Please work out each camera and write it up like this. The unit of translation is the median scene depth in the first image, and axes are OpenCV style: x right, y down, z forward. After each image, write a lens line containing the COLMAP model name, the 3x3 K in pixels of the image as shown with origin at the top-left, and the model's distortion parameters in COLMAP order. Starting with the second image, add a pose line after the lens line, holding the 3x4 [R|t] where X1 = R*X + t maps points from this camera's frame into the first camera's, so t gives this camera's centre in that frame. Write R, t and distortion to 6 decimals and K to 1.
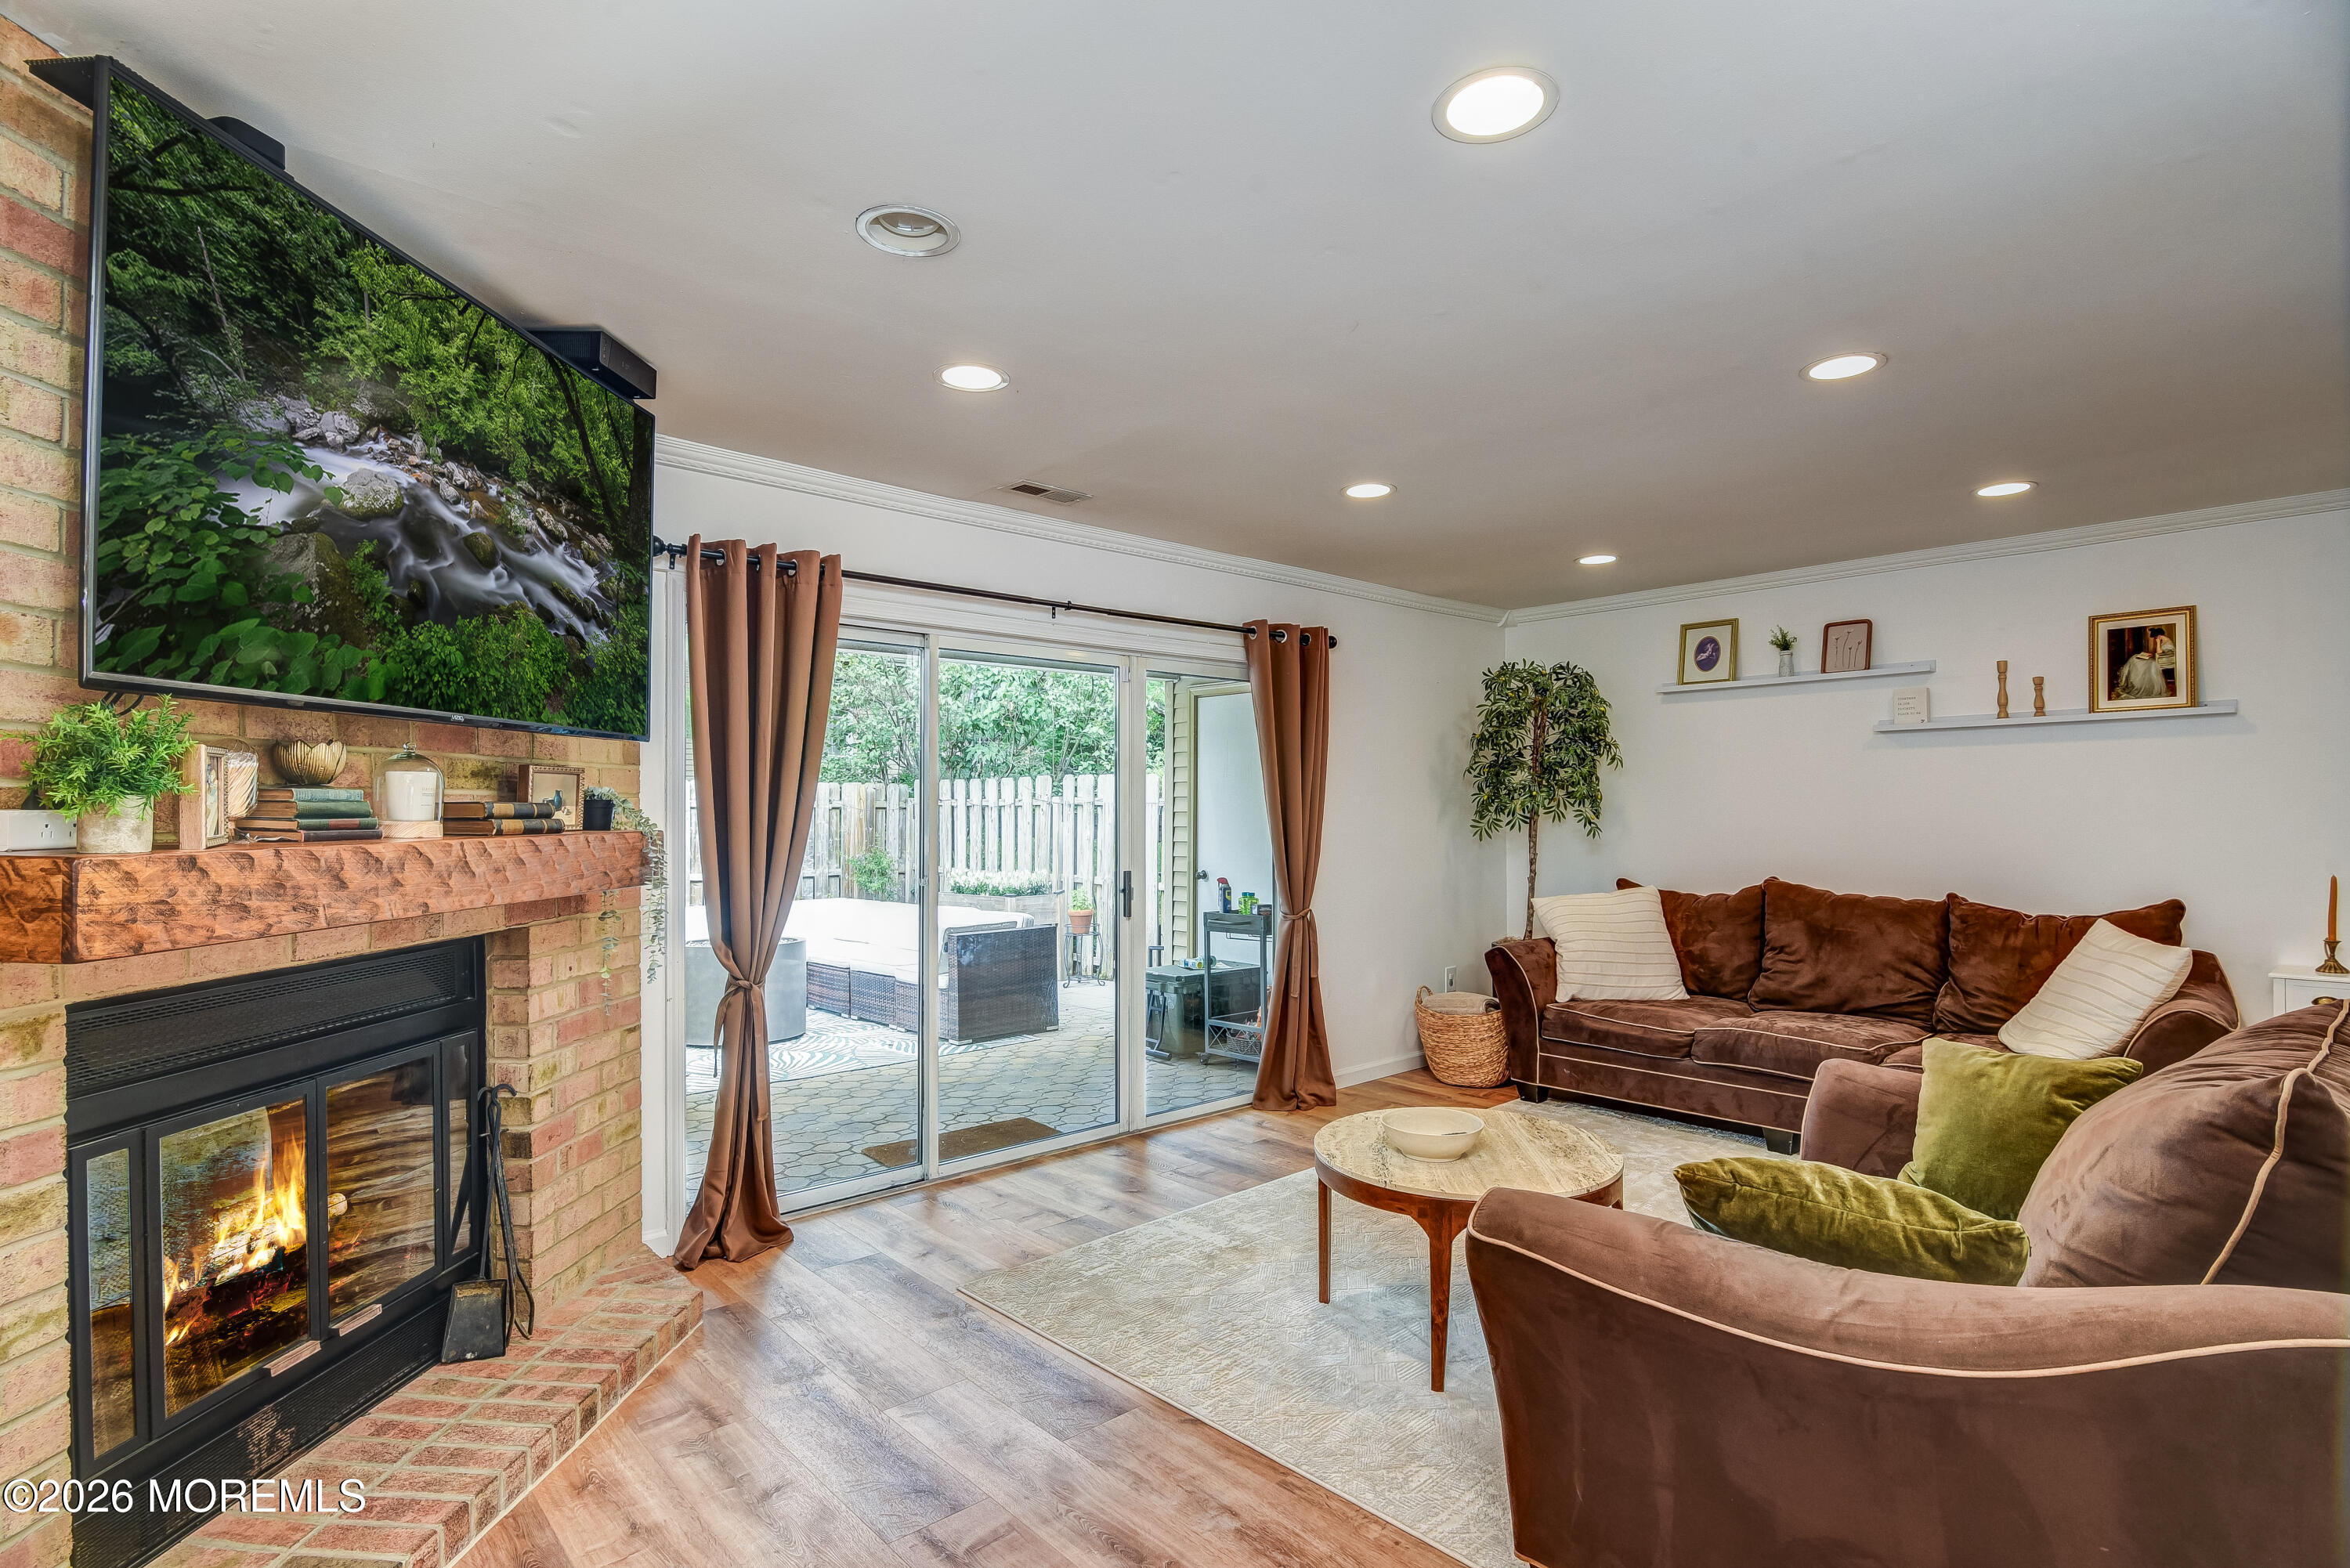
lens RADIAL K [[1115.0, 0, 1180.5], [0, 1115.0, 808.6], [0, 0, 1]] dist [-0.018385, -0.000038]
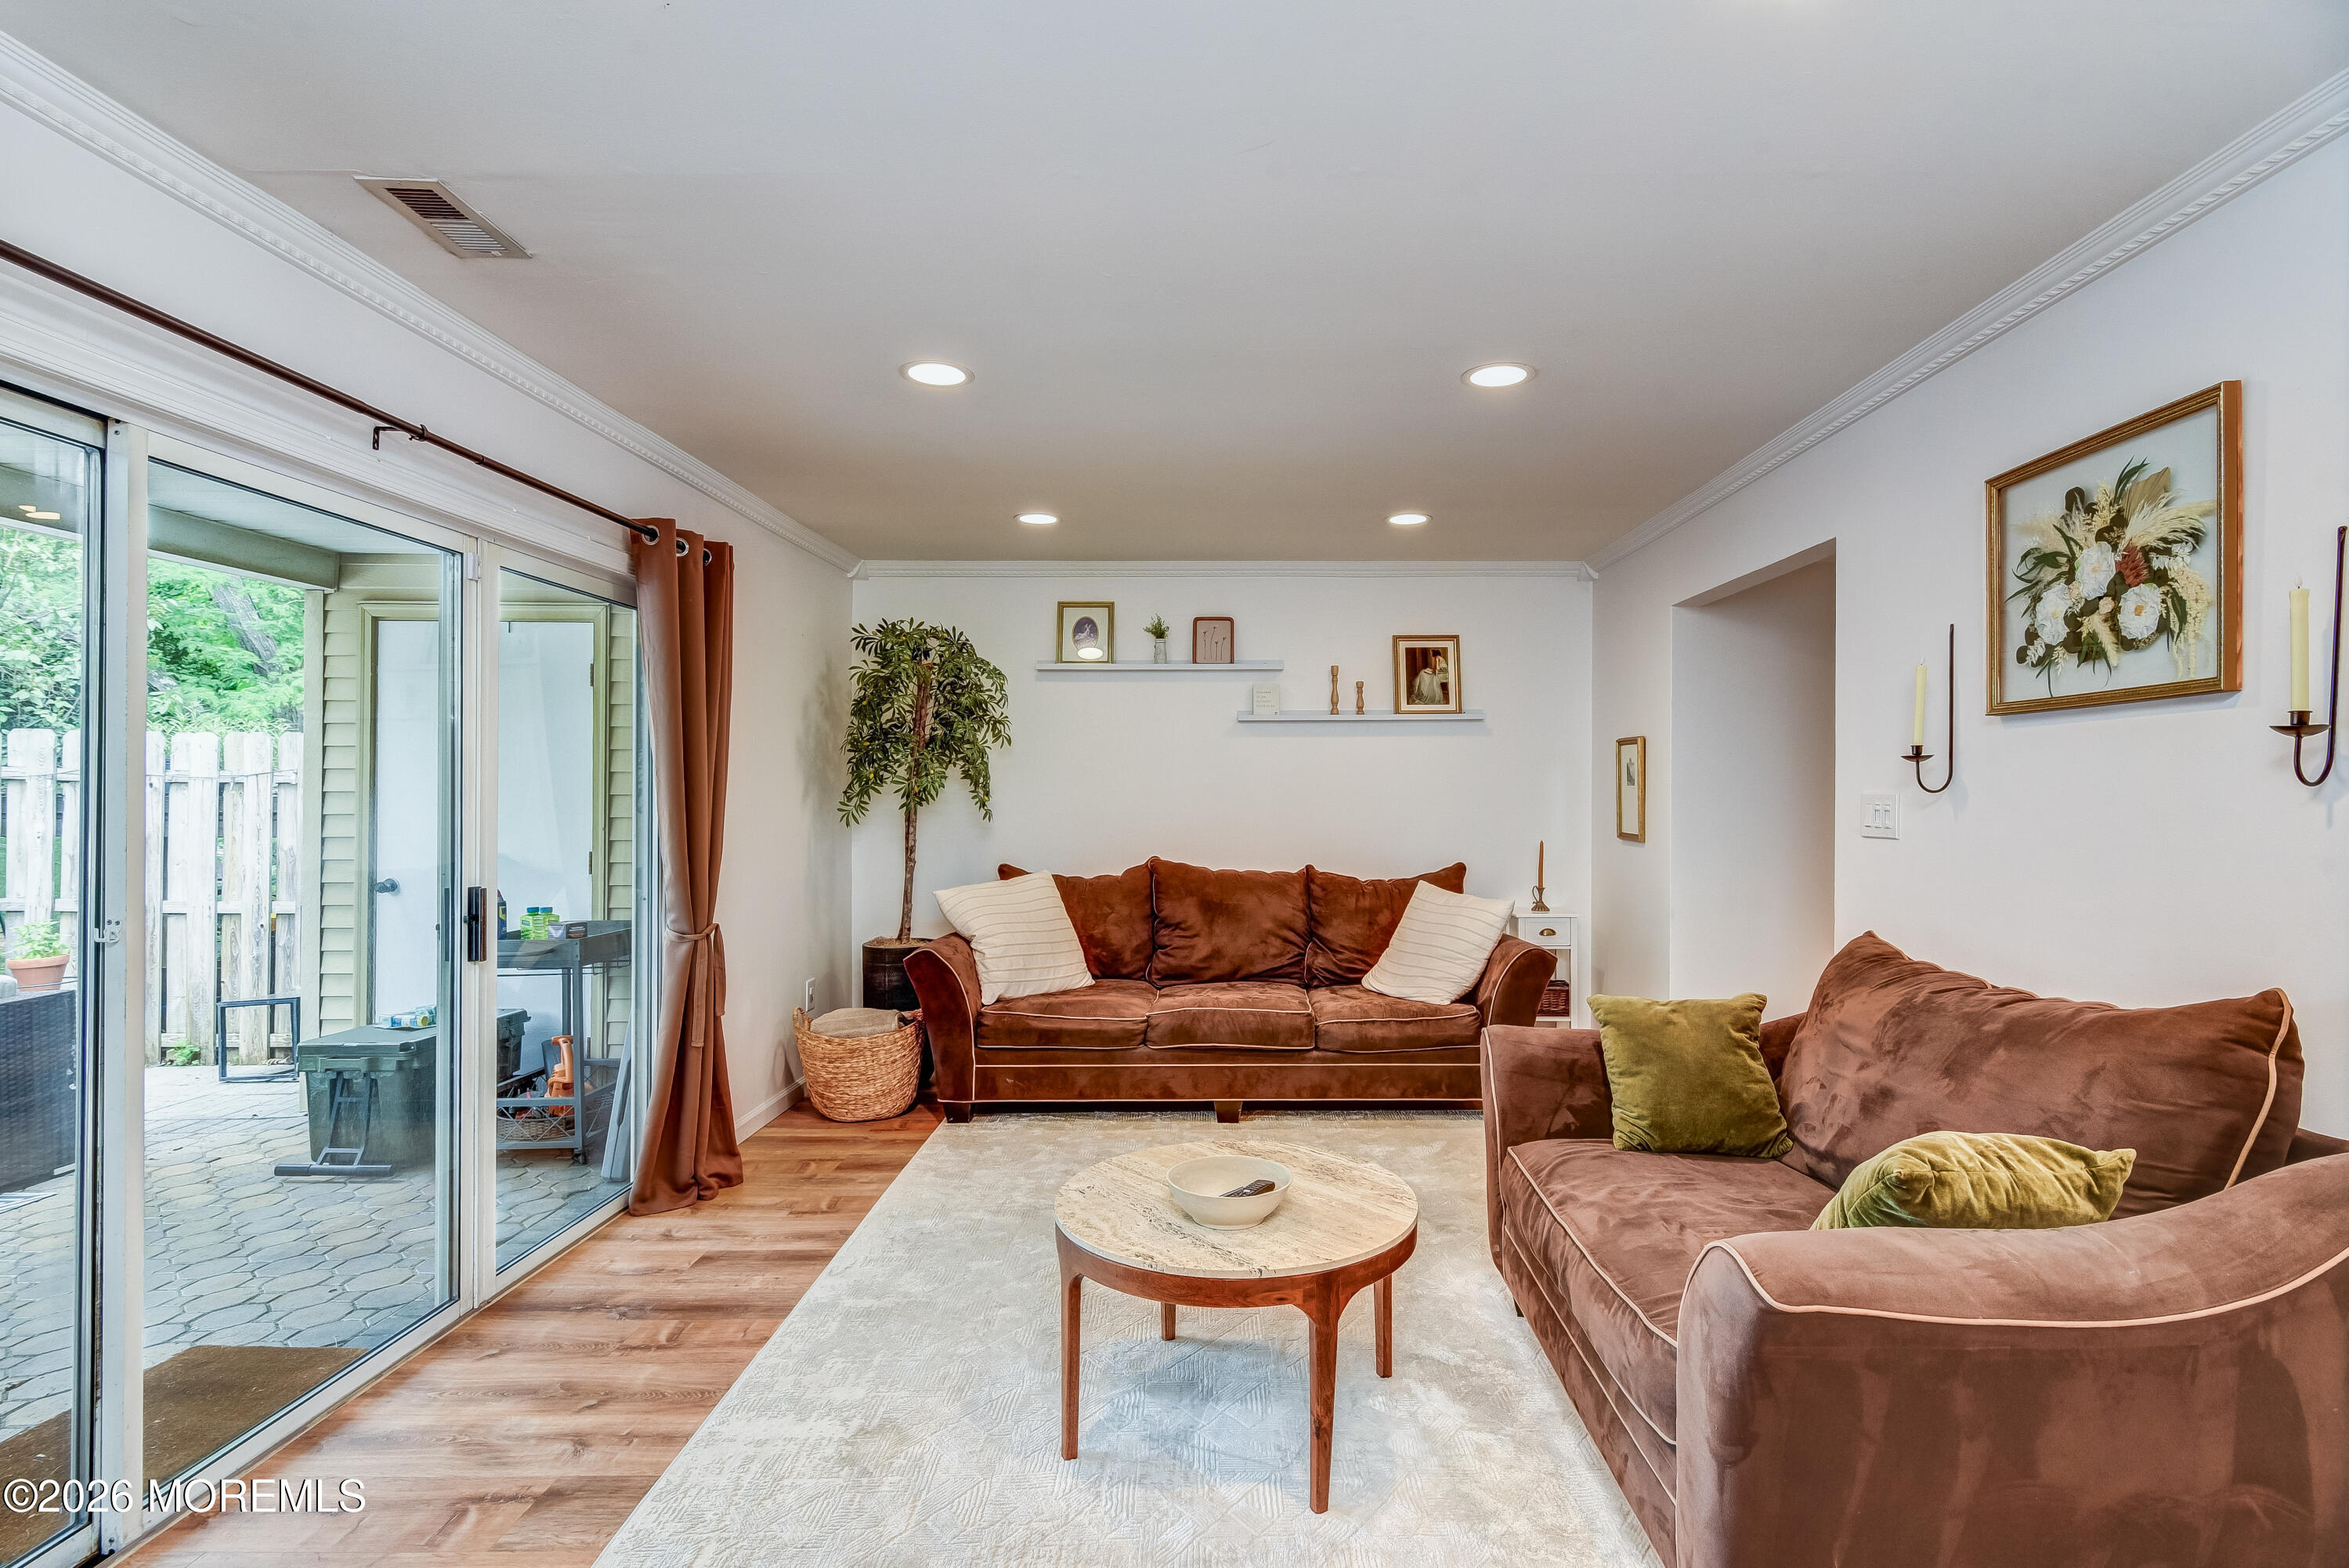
lens RADIAL K [[1133.4, 0, 1176.7], [0, 1133.4, 801.6], [0, 0, 1]] dist [0.001997, 0.000131]
pose [[0.676242, -0.003808, 0.736670, -0.247251], [-0.004139, 0.999951, 0.008969, 0.000825], [-0.736668, -0.009114, 0.676193, 0.289865]]
